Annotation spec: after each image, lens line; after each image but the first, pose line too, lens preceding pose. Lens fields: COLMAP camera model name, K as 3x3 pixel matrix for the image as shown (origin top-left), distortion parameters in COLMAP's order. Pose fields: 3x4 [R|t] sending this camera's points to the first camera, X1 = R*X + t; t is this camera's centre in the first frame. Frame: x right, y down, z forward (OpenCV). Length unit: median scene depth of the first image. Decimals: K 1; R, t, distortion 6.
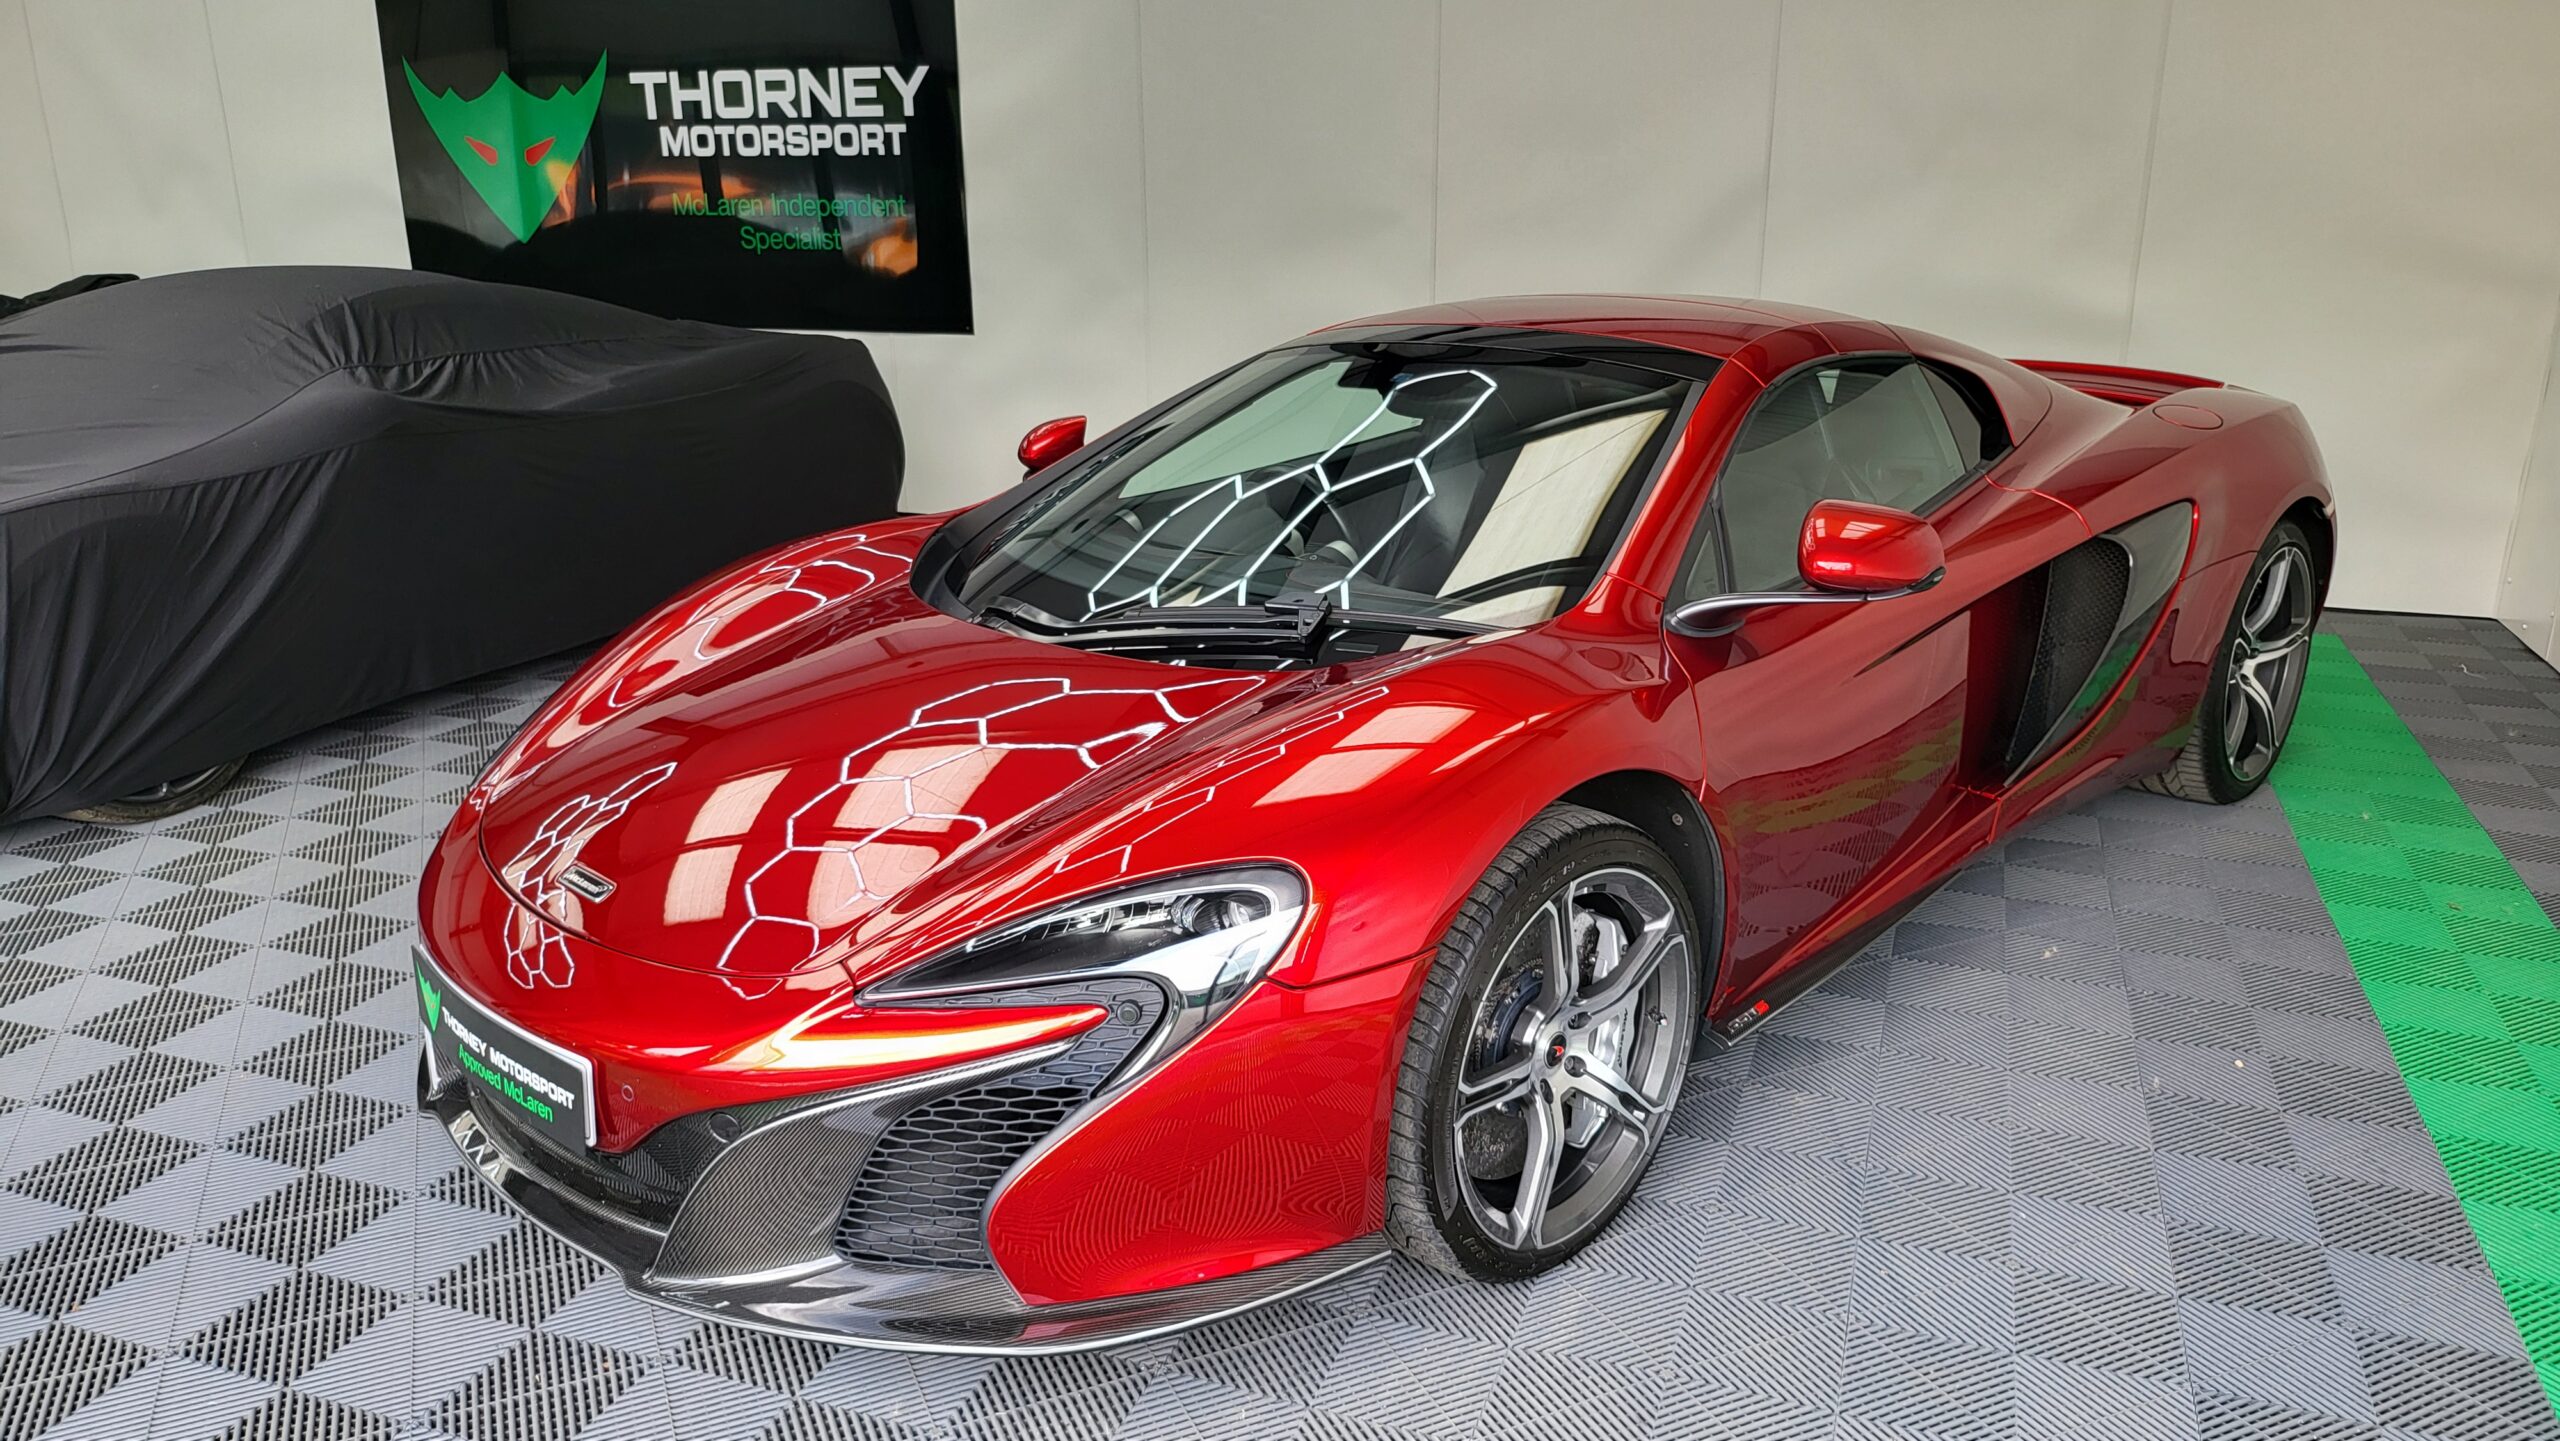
lens RADIAL K [[1804.3, 0, 1250.6], [0, 1804.3, 720.8], [0, 0, 1]] dist [0.041182, -0.037881]
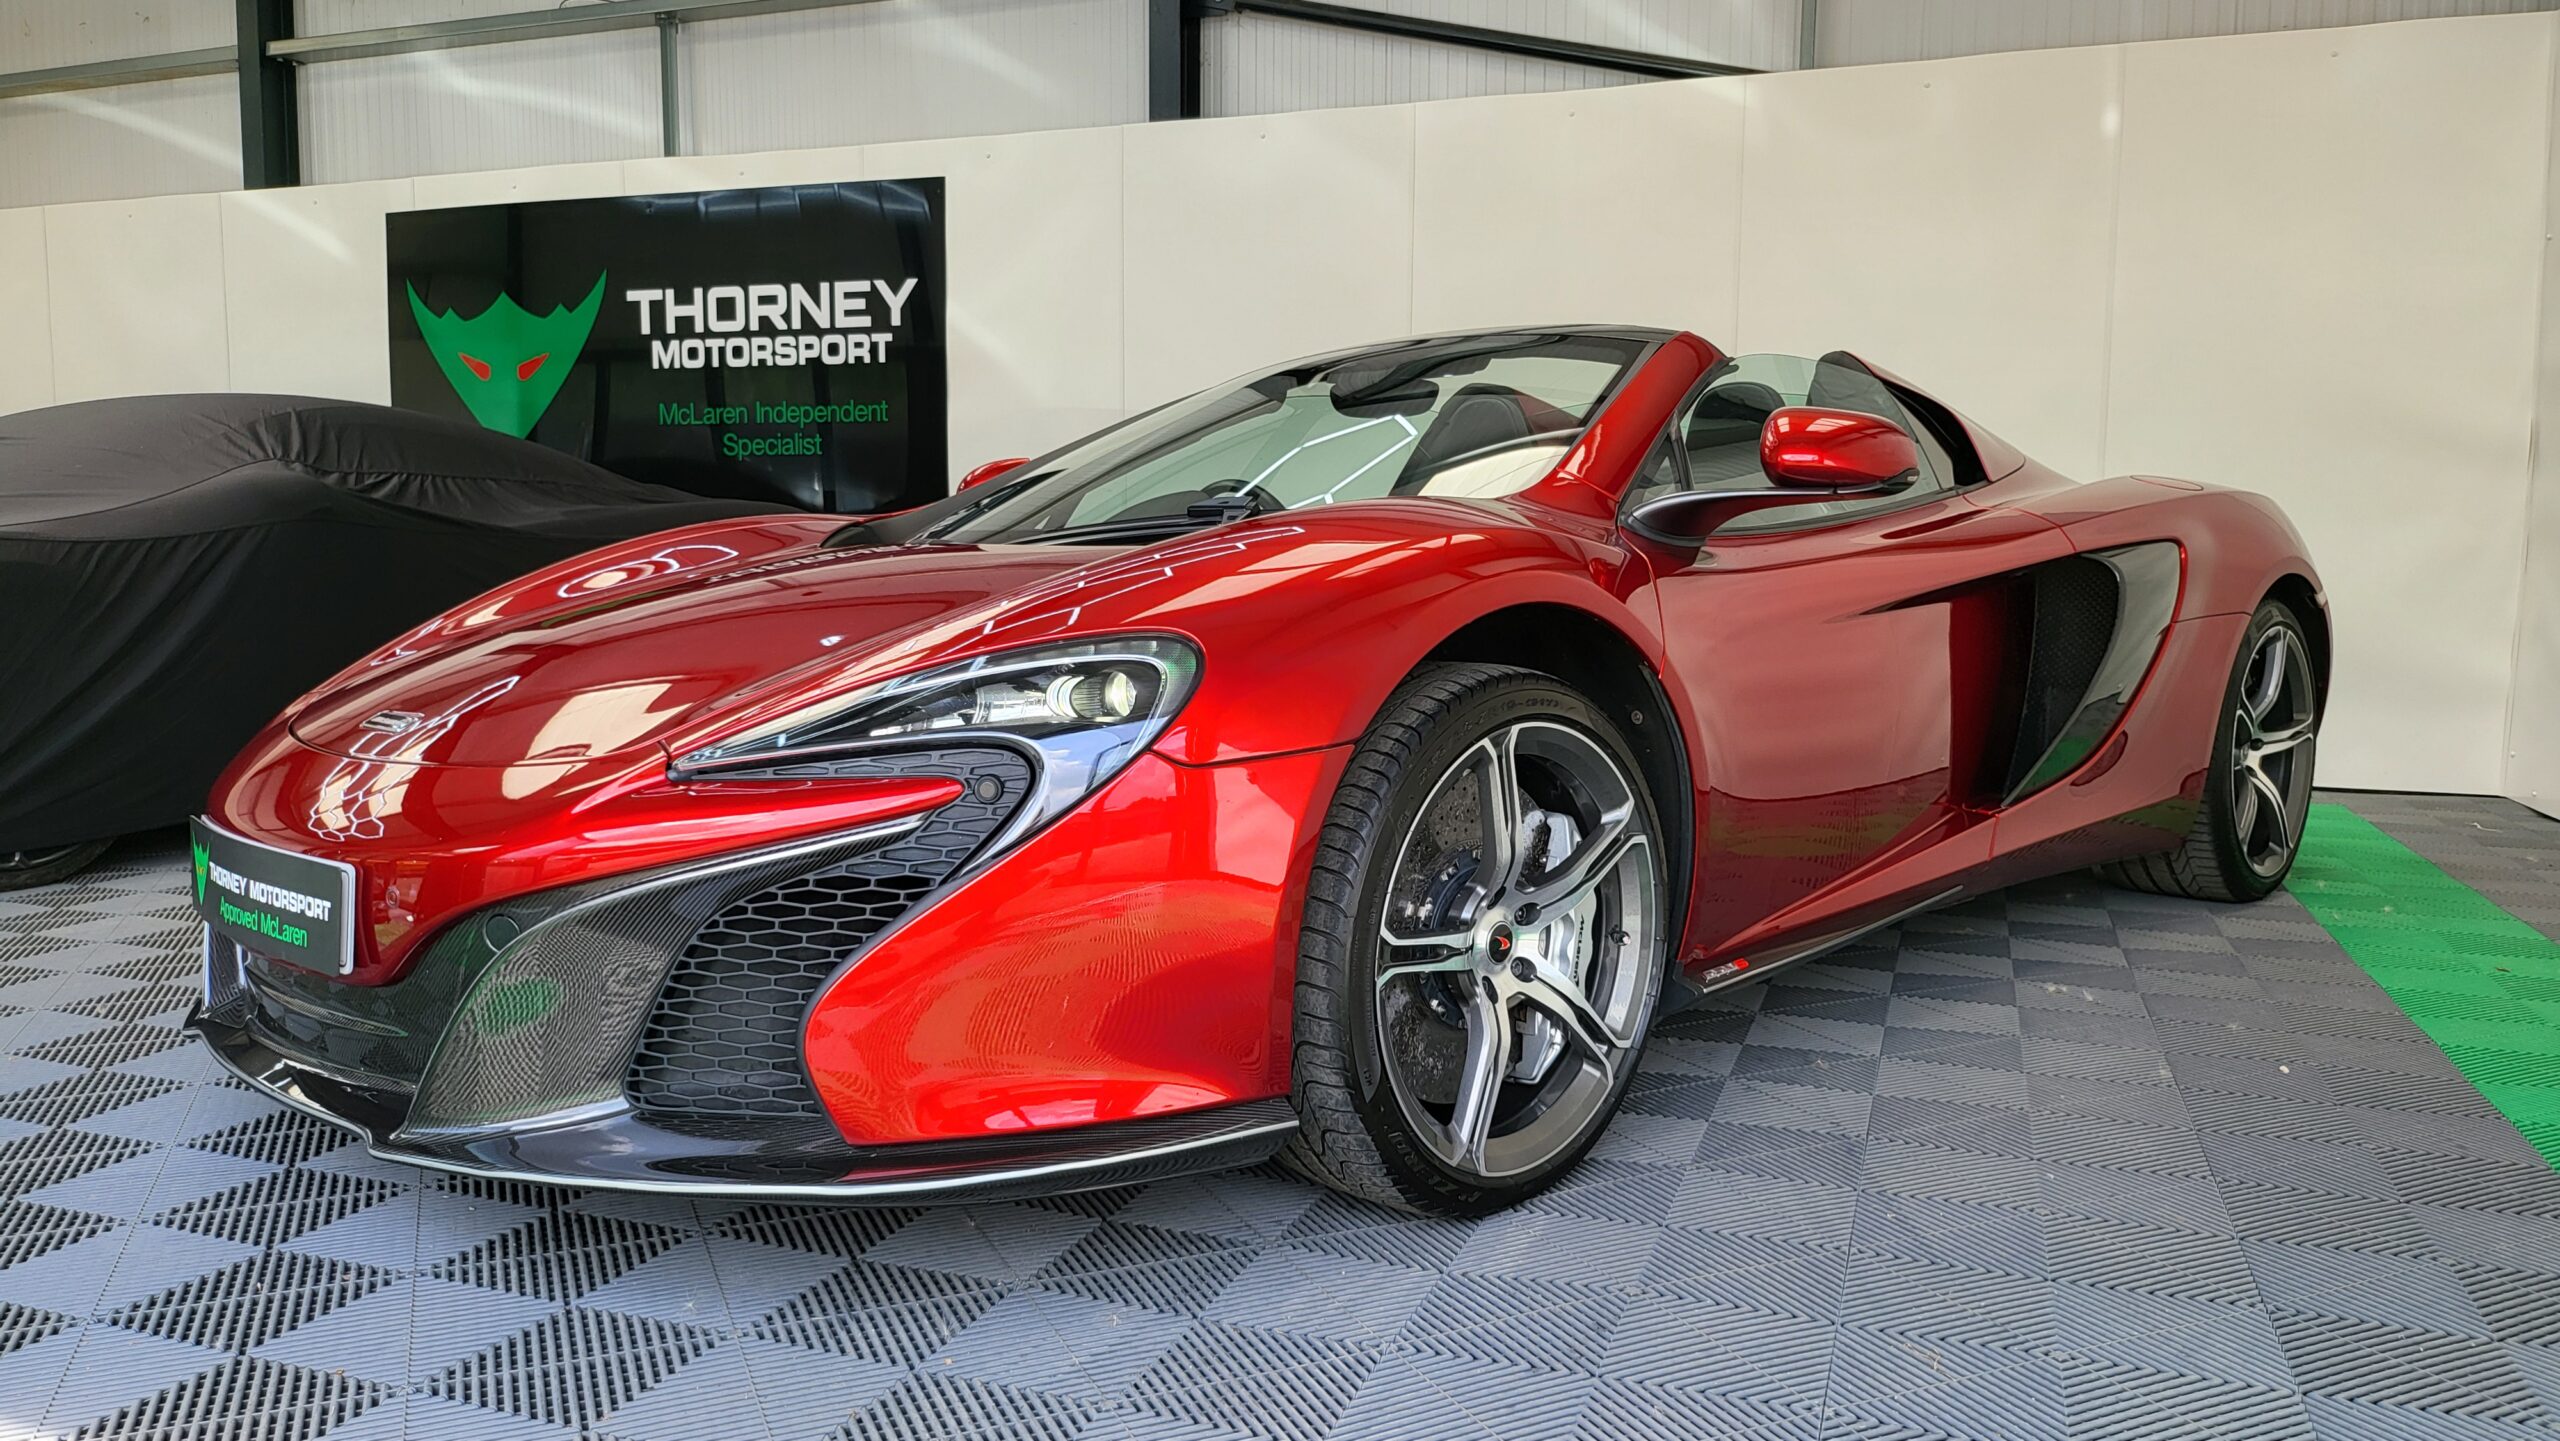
lens RADIAL K [[1804.3, 0, 1267.3], [0, 1804.3, 714.2], [0, 0, 1]] dist [0.041182, -0.037881]
pose [[0.999811, 0.017108, 0.009250, 0.031460], [-0.014946, 0.980213, -0.197382, 0.165246], [-0.012444, 0.197207, 0.980283, 0.087085]]
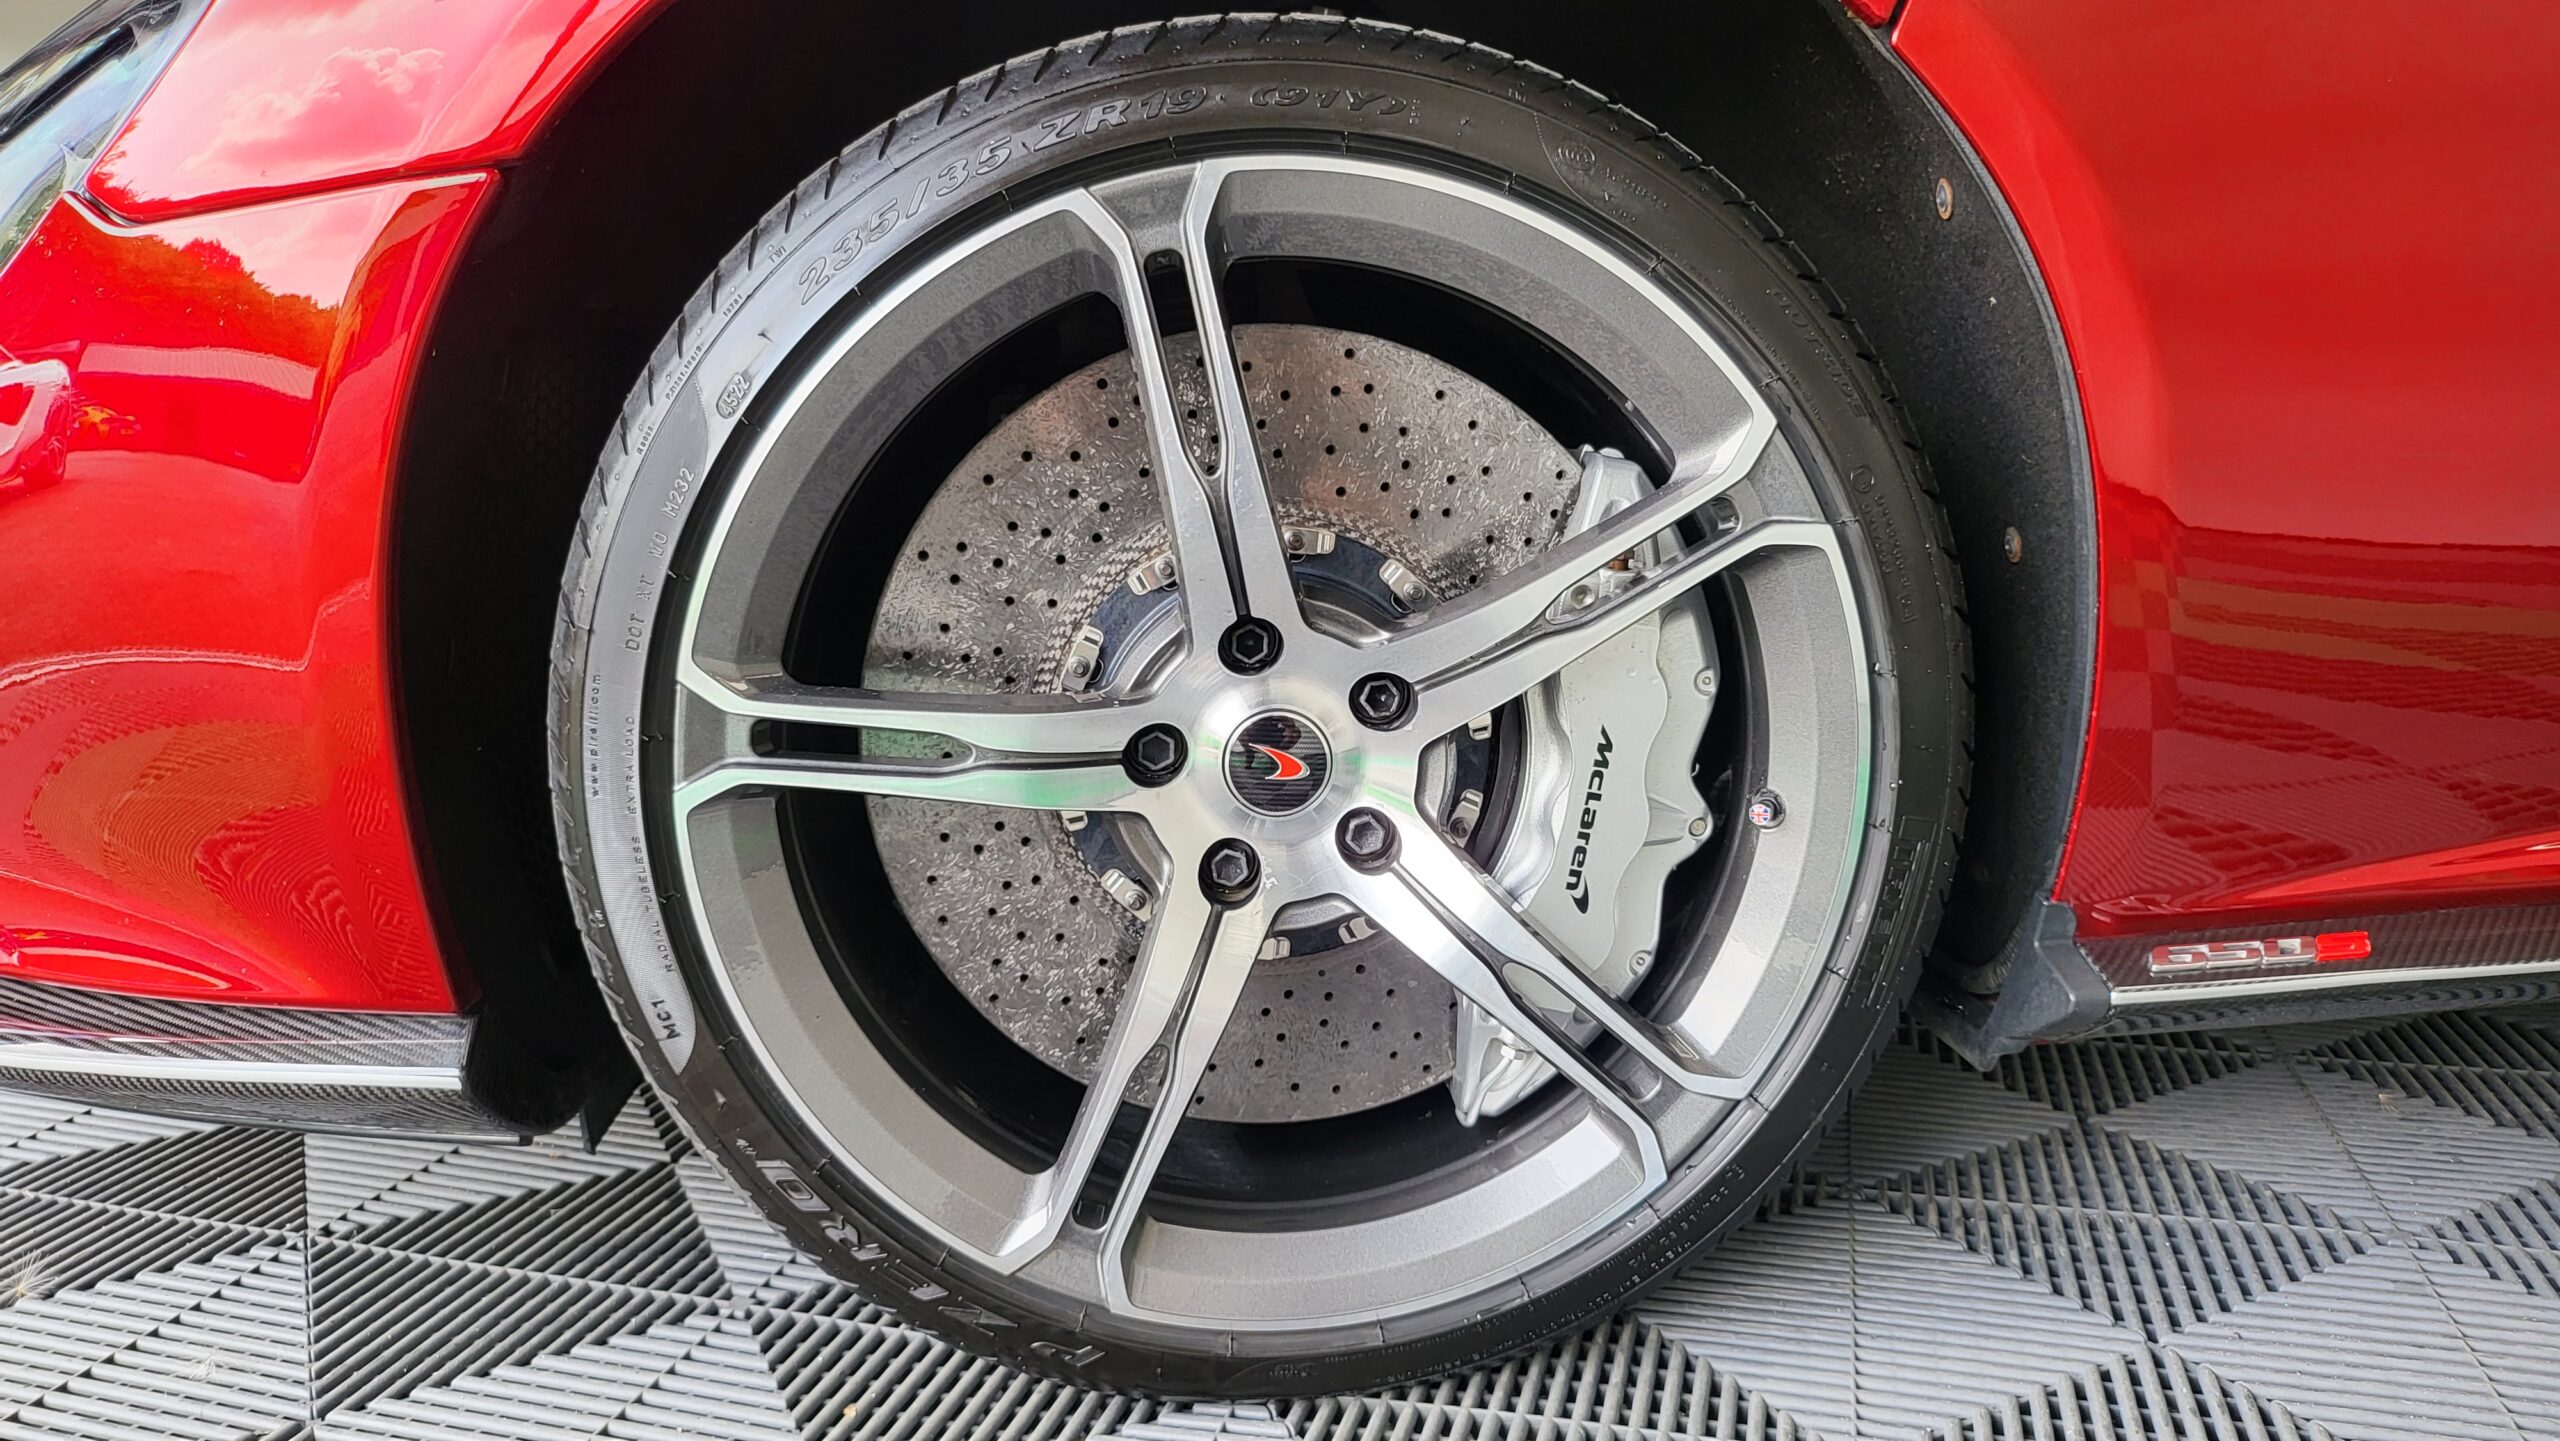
lens RADIAL K [[1804.3, 0, 1285.0], [0, 1804.3, 740.7], [0, 0, 1]] dist [0.041182, -0.037881]
pose [[0.763043, 0.127107, -0.633726, 0.256951], [-0.178240, 0.983835, -0.017282, 0.122898], [0.621286, 0.126142, 0.773364, 0.492608]]
